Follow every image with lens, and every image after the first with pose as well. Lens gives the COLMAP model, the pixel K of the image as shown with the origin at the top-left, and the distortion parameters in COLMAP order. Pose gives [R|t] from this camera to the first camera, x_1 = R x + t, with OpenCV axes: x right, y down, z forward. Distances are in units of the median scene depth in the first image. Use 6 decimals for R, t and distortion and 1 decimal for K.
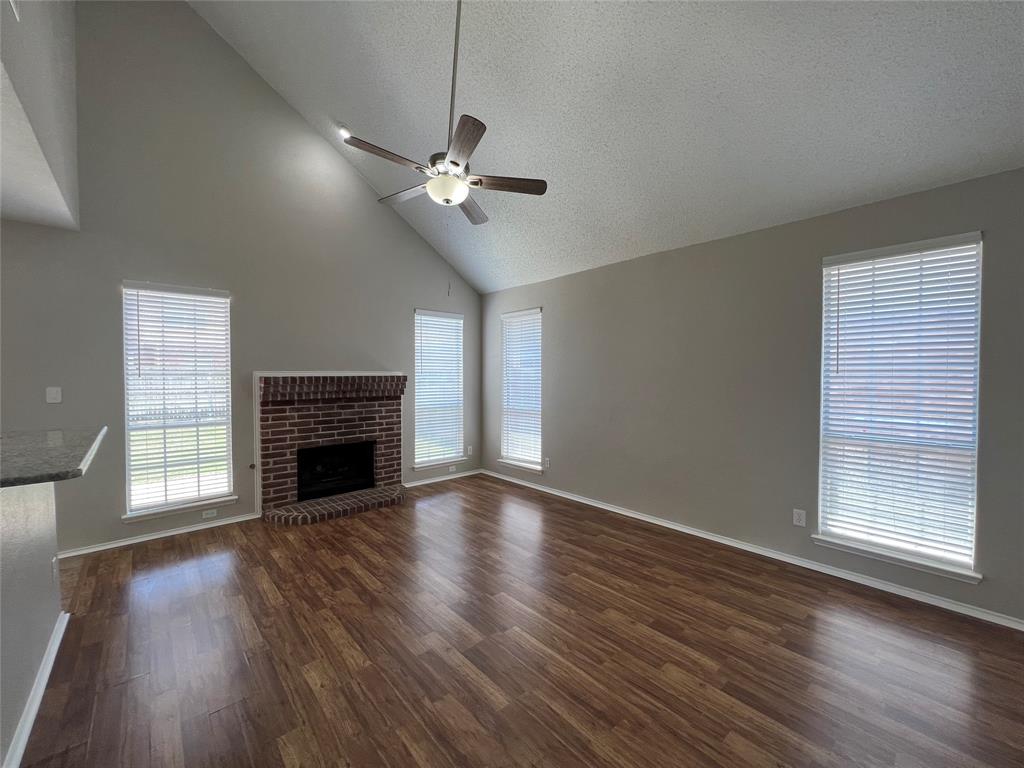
lens RADIAL K [[410.8, 0, 508.5], [0, 410.8, 379.0], [0, 0, 1]] dist [-0.004226, 0.000519]
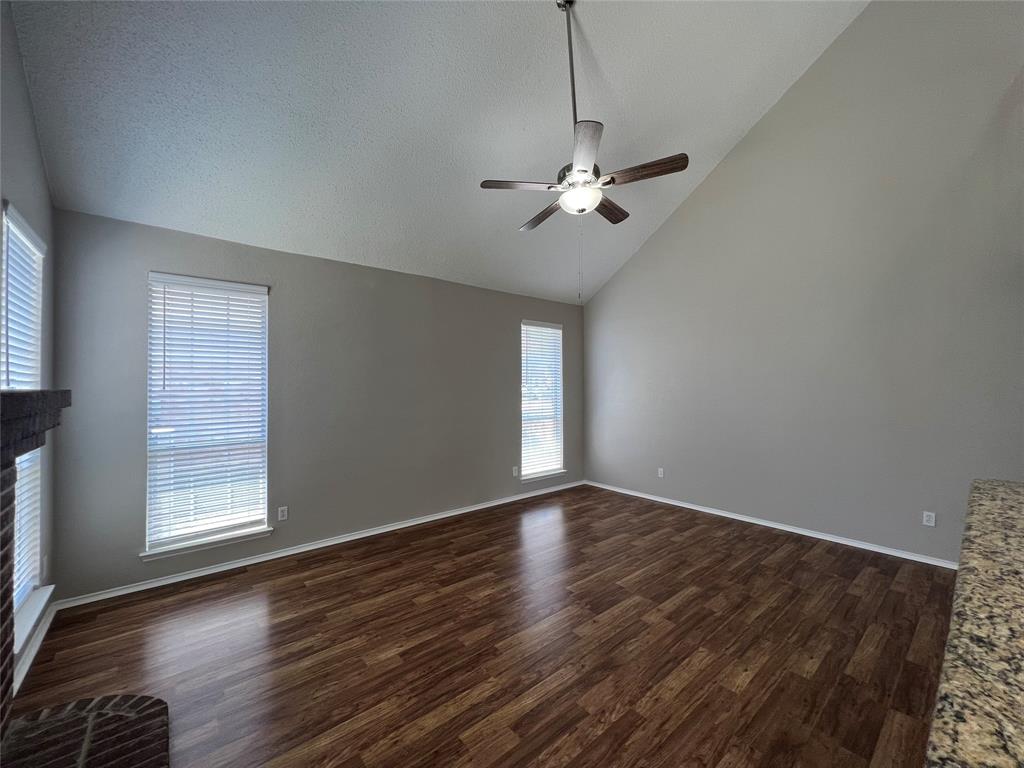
lens RADIAL K [[410.8, 0, 507.5], [0, 410.8, 385.6], [0, 0, 1]] dist [-0.004226, 0.000519]
pose [[0.031805, -0.001560, 0.999493, -0.994751], [0.014946, 0.999888, 0.001085, -0.013711], [-0.999382, 0.014904, 0.031825, 1.009485]]
